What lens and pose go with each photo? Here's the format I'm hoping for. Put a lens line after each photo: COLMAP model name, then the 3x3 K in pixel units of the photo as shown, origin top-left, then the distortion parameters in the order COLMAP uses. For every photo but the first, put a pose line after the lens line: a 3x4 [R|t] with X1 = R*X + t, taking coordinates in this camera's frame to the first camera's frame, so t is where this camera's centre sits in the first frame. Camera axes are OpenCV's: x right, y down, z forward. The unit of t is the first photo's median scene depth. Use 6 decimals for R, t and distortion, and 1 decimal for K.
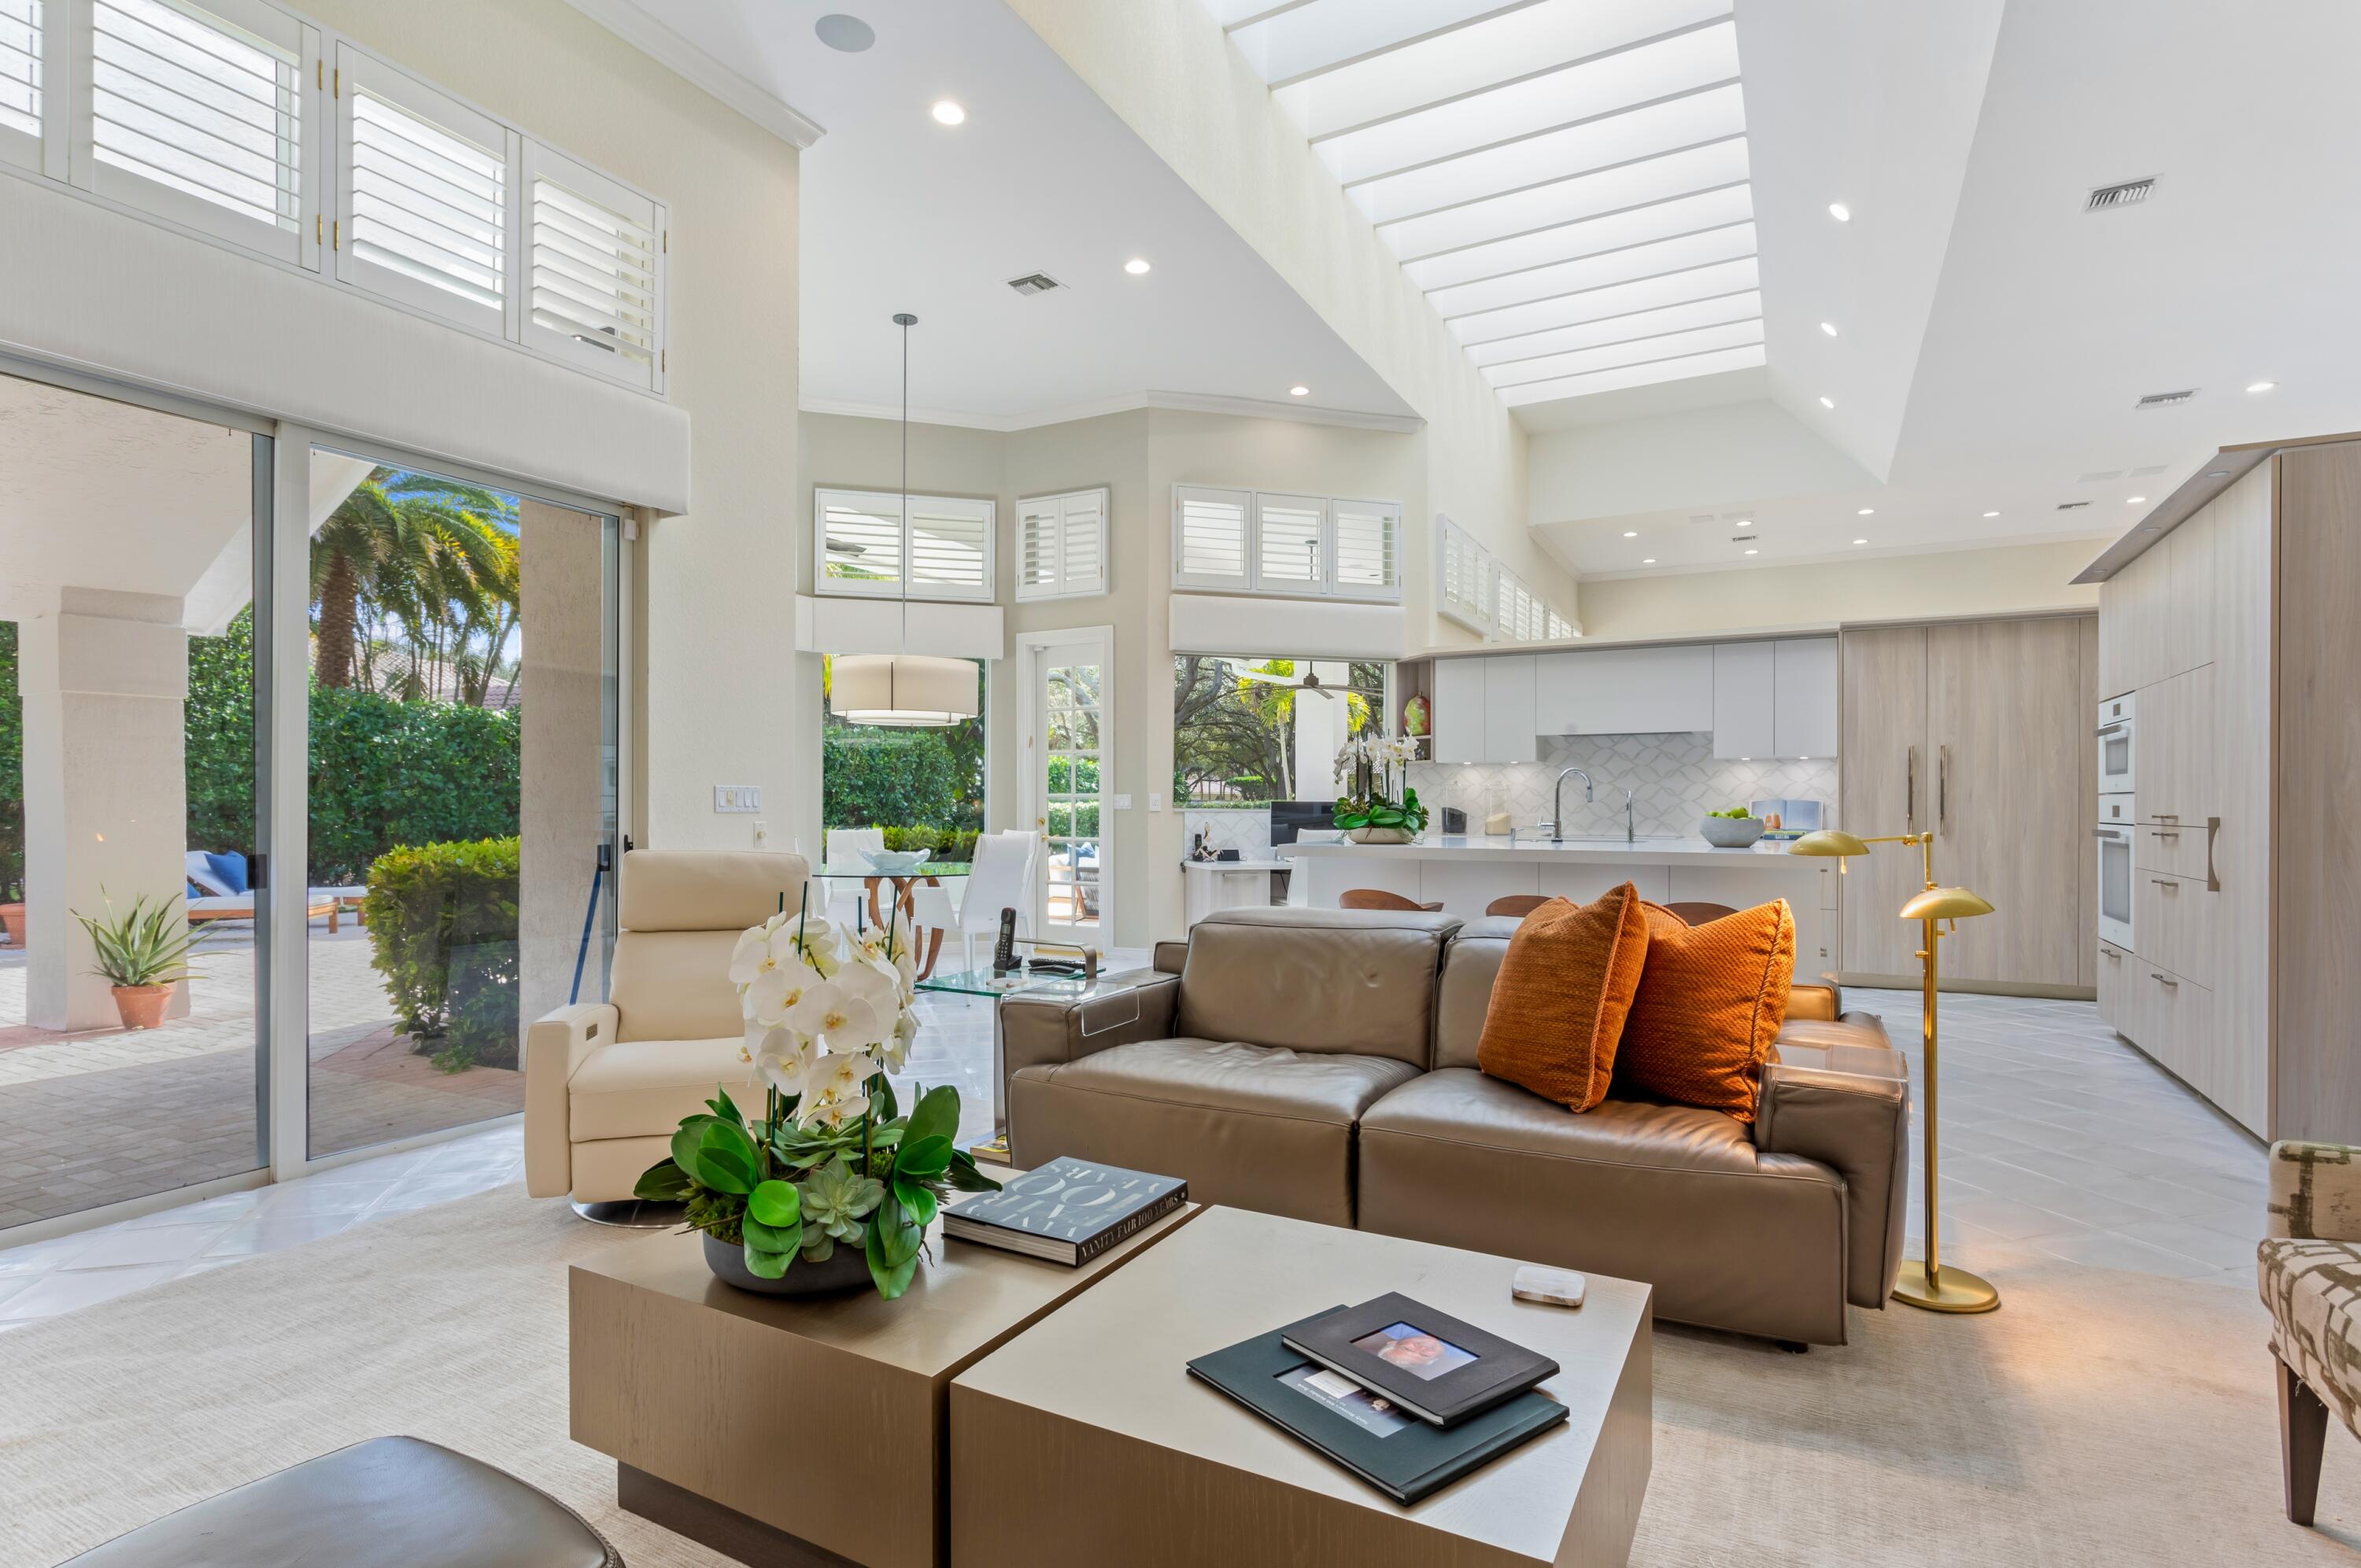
lens RADIAL K [[1198.9, 0, 1175.0], [0, 1198.9, 818.0], [0, 0, 1]] dist [0.002528, 0.000129]
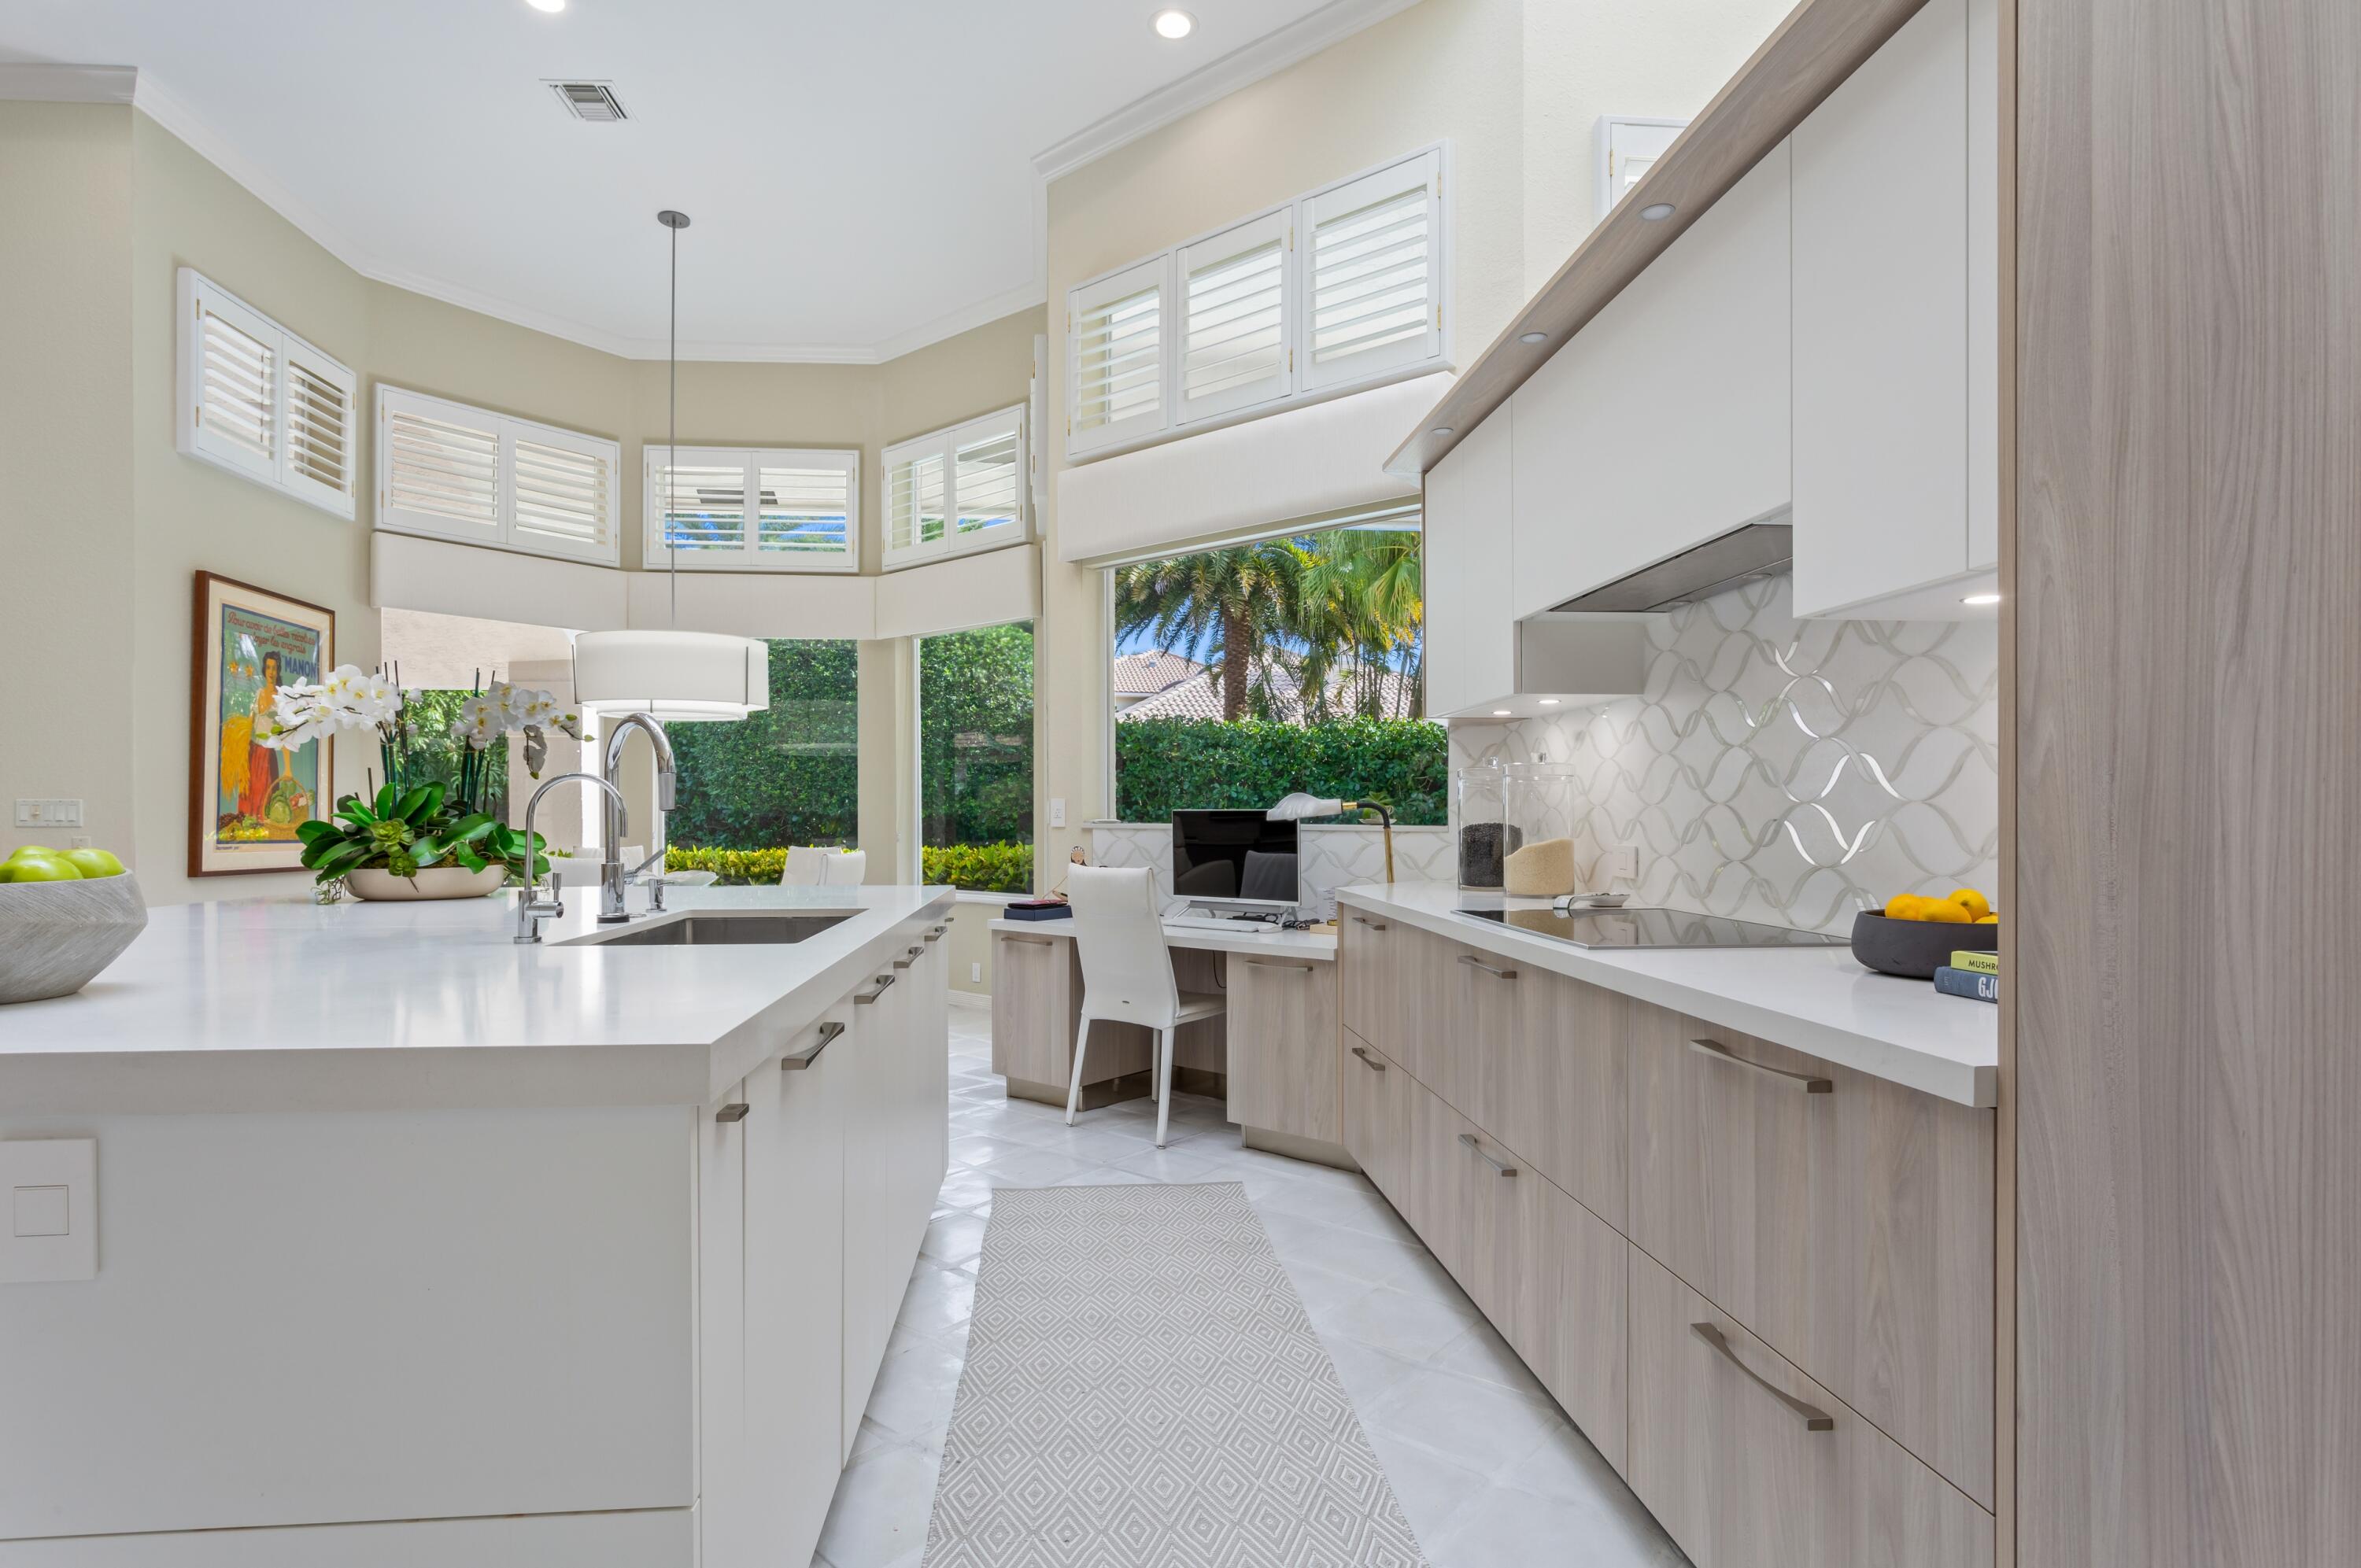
lens RADIAL K [[1193.5, 0, 1159.3], [0, 1193.5, 809.3], [0, 0, 1]] dist [-0.004960, 0.002176]
pose [[0.545575, -0.005545, -0.838044, 0.514827], [-0.006751, 0.999917, -0.011011, -0.008034], [0.838035, 0.011665, 0.545492, 0.688443]]
